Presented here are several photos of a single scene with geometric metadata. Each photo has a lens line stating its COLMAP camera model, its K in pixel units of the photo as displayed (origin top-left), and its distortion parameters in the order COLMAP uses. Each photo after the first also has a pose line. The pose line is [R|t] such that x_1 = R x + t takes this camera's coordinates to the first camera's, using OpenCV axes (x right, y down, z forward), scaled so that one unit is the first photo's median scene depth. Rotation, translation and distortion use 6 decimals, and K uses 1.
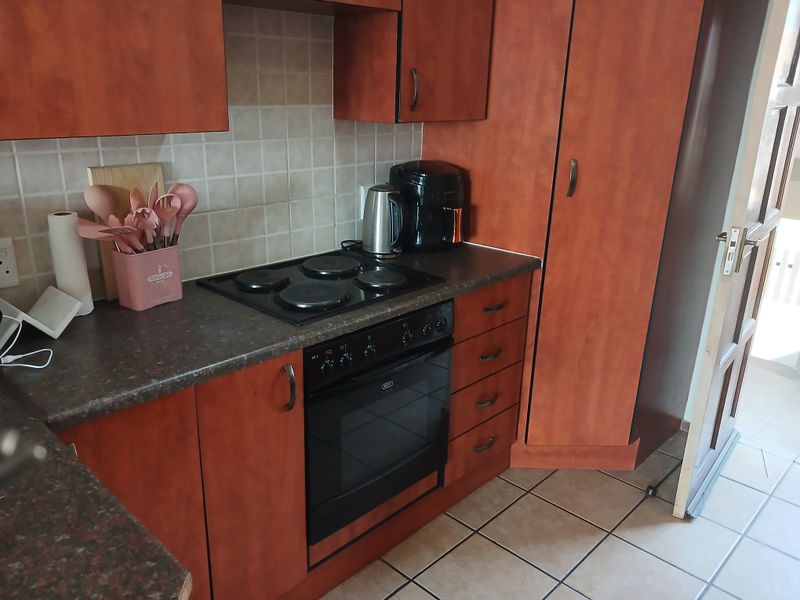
lens RADIAL K [[620.8, 0, 397.4], [0, 620.8, 312.5], [0, 0, 1]] dist [0.004449, -0.003680]
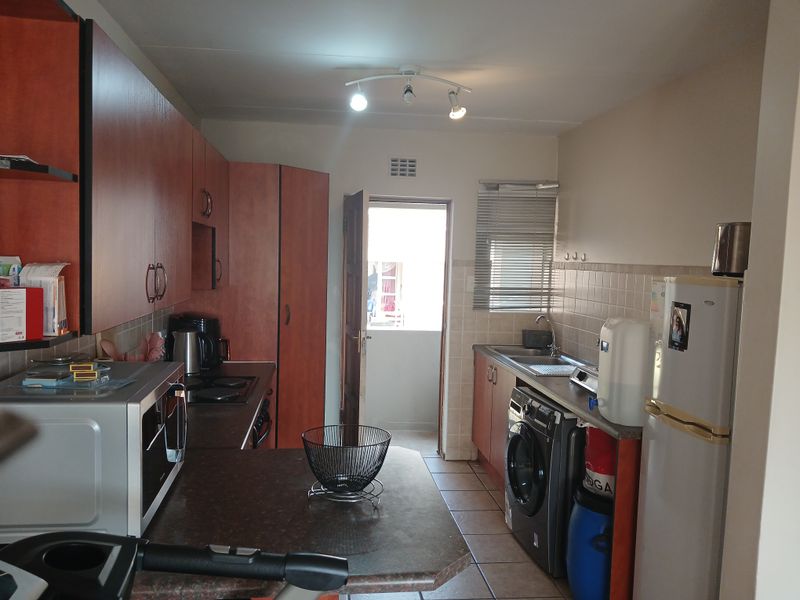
lens RADIAL K [[620.8, 0, 397.4], [0, 620.8, 312.5], [0, 0, 1]] dist [0.004449, -0.003680]
pose [[0.617612, -0.073312, 0.783058, -0.900648], [0.238470, 0.966231, -0.097625, 0.028601], [-0.749458, 0.247030, 0.614239, -0.334363]]
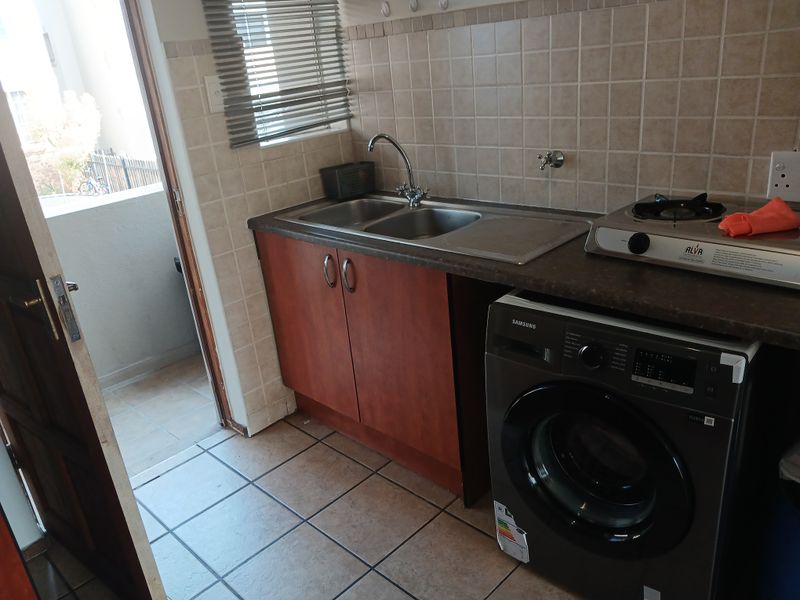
lens RADIAL K [[620.8, 0, 397.4], [0, 620.8, 312.5], [0, 0, 1]] dist [0.004449, -0.003680]
pose [[-0.004123, -0.407595, 0.913154, -0.112684], [0.416644, 0.829426, 0.372103, -0.174768], [-0.909060, 0.381994, 0.166402, 0.472801]]
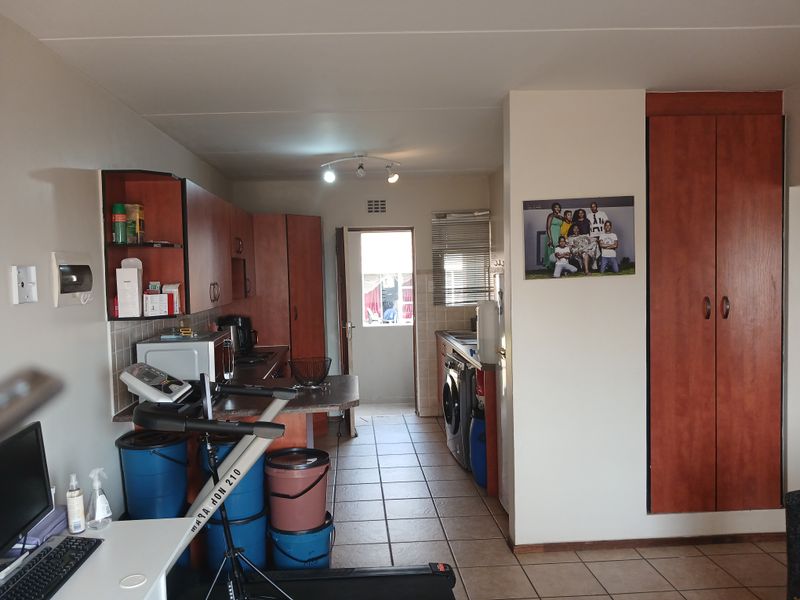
lens RADIAL K [[630.3, 0, 400.0], [0, 630.3, 300.0], [0, 0, 1]] dist [0.007379, 0.008654]
pose [[0.657304, -0.076322, 0.749751, -1.409602], [0.281271, 0.947816, -0.150105, 0.254758], [-0.699170, 0.309547, 0.644471, -1.046991]]
